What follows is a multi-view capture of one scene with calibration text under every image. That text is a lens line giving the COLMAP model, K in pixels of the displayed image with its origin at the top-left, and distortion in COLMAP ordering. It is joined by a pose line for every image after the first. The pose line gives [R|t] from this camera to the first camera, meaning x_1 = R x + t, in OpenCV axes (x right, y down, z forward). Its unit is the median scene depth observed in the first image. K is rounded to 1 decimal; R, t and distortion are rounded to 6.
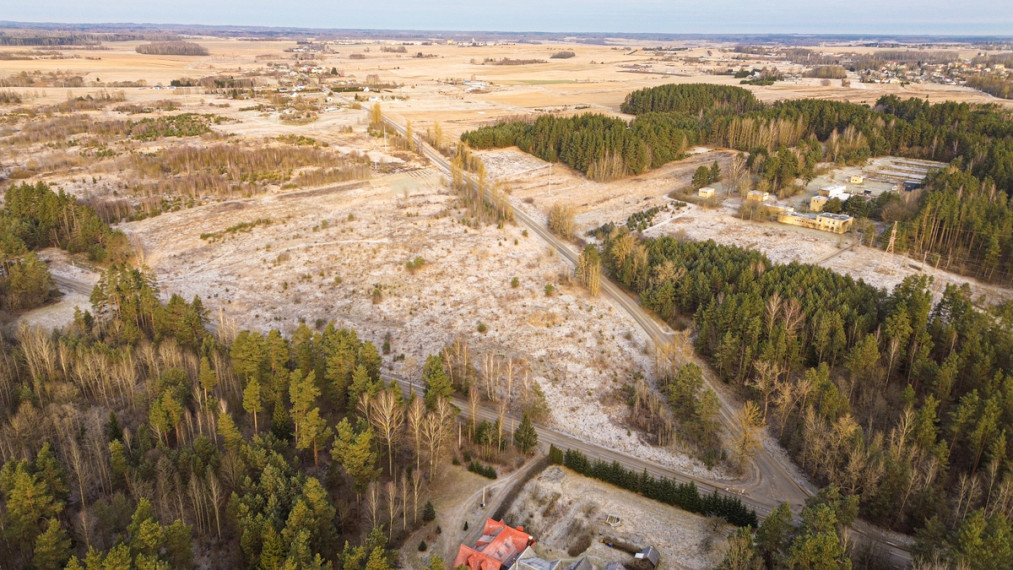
lens RADIAL K [[705.1, 0, 505.1], [0, 705.1, 285.0], [0, 0, 1]] dist [0.097460, -0.099911]
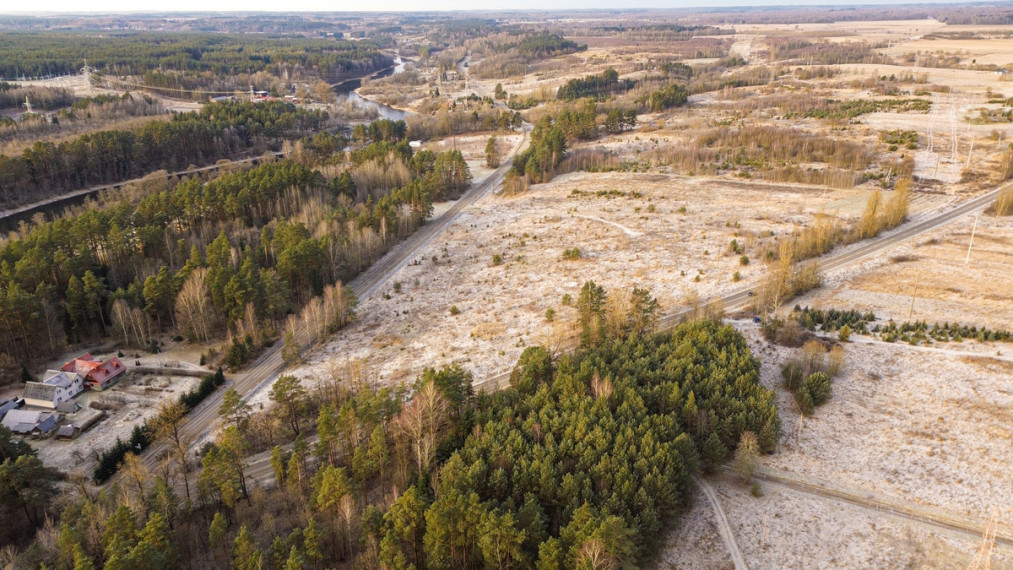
lens RADIAL K [[705.1, 0, 505.1], [0, 705.1, 285.0], [0, 0, 1]] dist [0.097460, -0.099911]
pose [[0.296352, 0.333098, -0.895110, 0.531835], [-0.310240, 0.919961, 0.239632, -0.142818], [0.903287, 0.206683, 0.375972, 0.418711]]
